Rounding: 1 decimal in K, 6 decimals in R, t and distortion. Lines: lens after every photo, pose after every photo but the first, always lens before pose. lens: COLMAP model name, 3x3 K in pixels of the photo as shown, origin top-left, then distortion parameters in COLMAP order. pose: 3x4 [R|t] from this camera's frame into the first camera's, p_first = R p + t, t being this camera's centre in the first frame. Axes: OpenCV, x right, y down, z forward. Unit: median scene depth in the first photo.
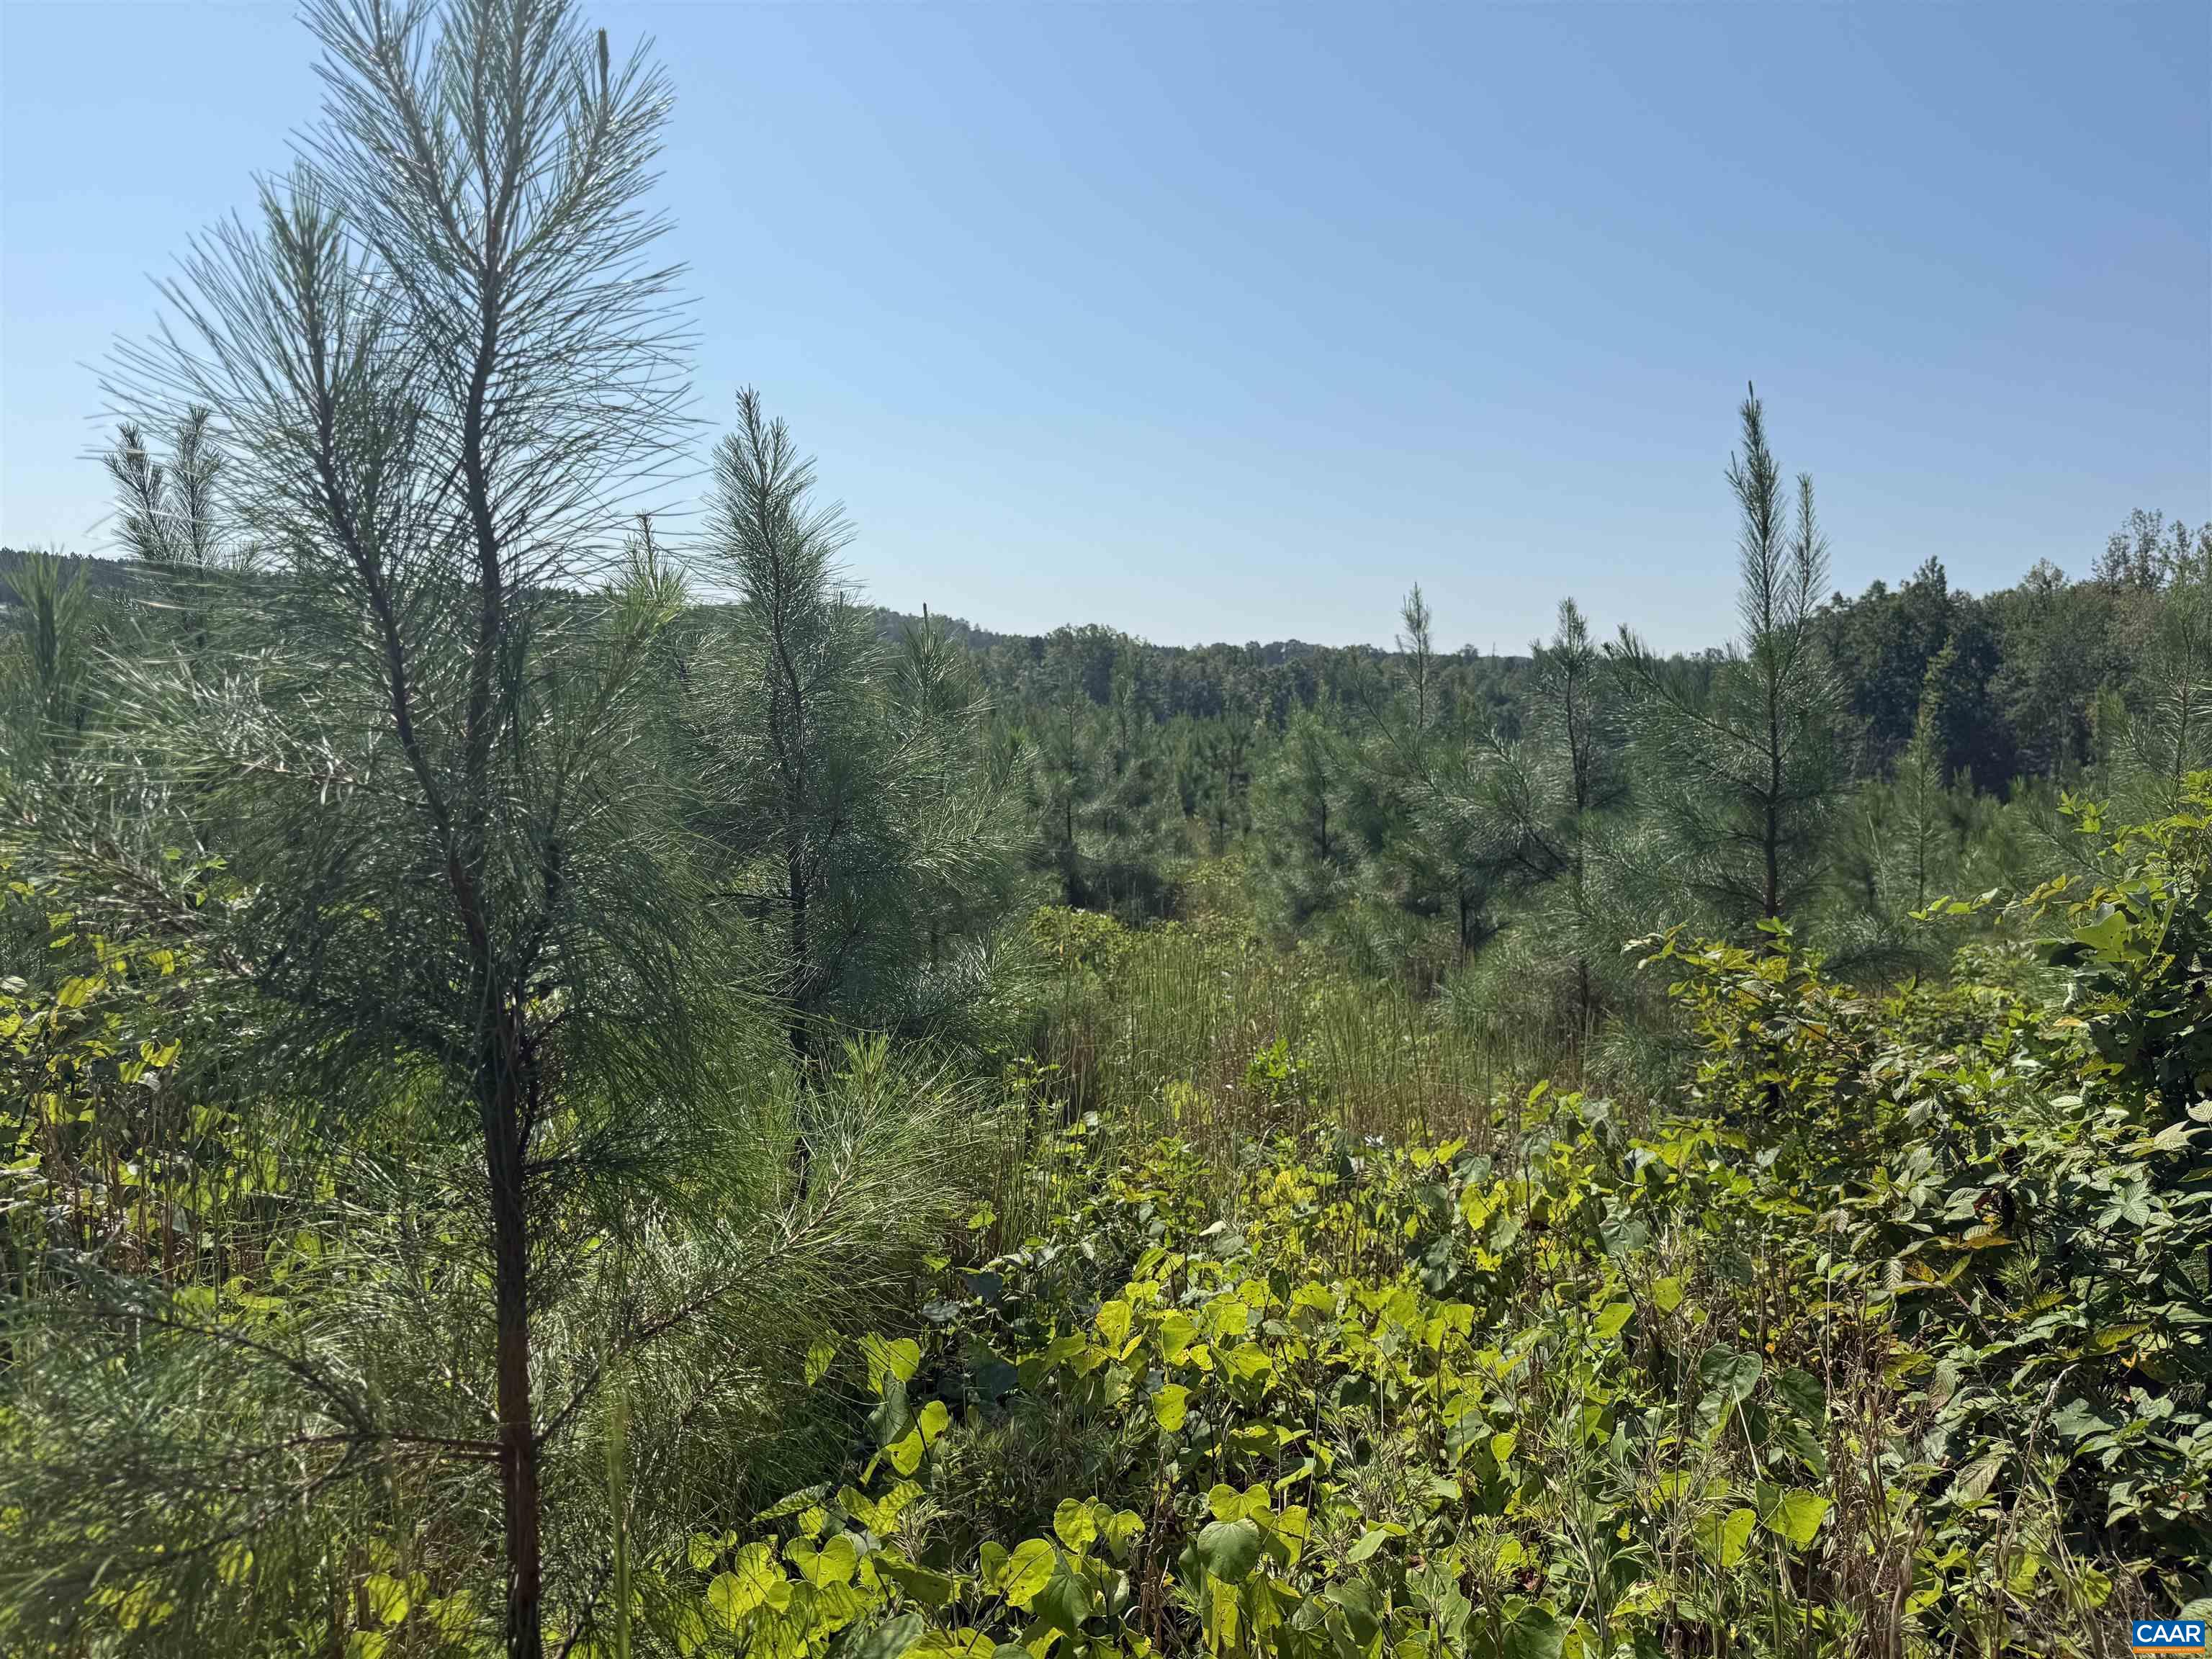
lens RADIAL K [[1570.5, 0, 1091.7], [0, 1570.5, 838.5], [0, 0, 1]] dist [0.072822, -0.087475]
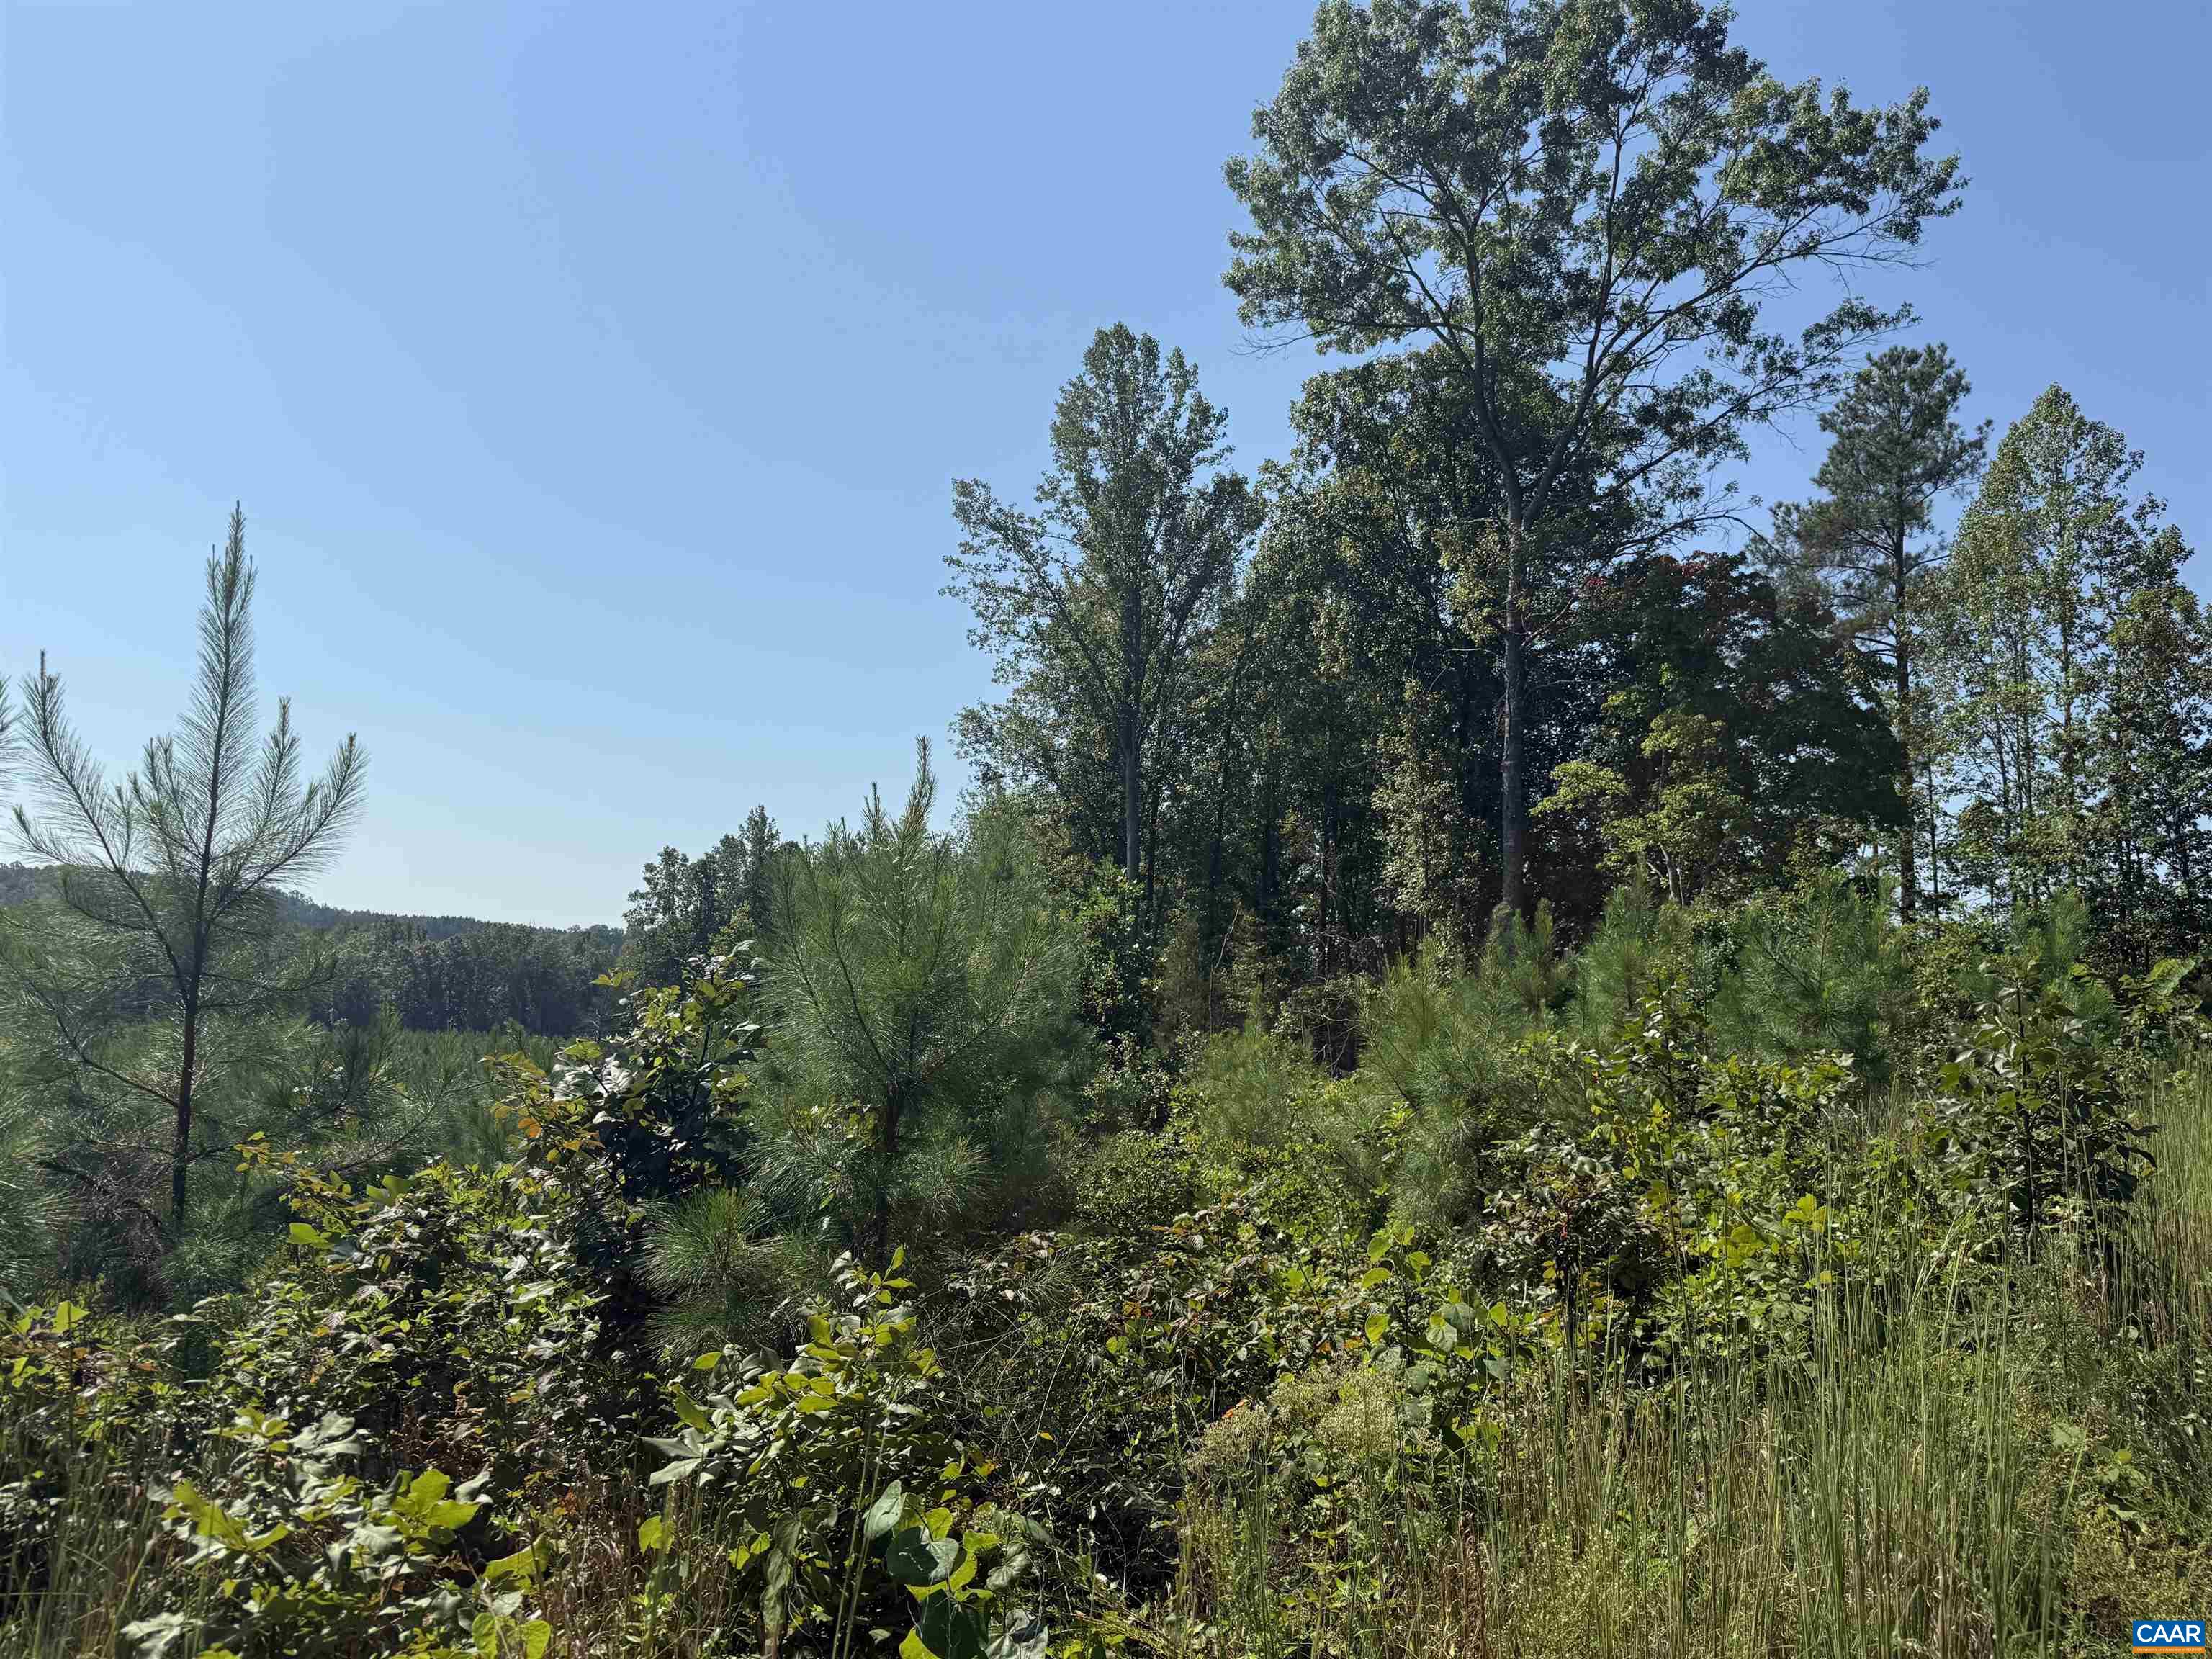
lens RADIAL K [[1570.5, 0, 1123.5], [0, 1570.5, 832.1], [0, 0, 1]] dist [0.072822, -0.087475]
pose [[0.948646, 0.043538, 0.313330, 4.335190], [0.016113, 0.982548, -0.185312, -0.118875], [-0.315929, 0.180844, 0.931388, 1.857779]]
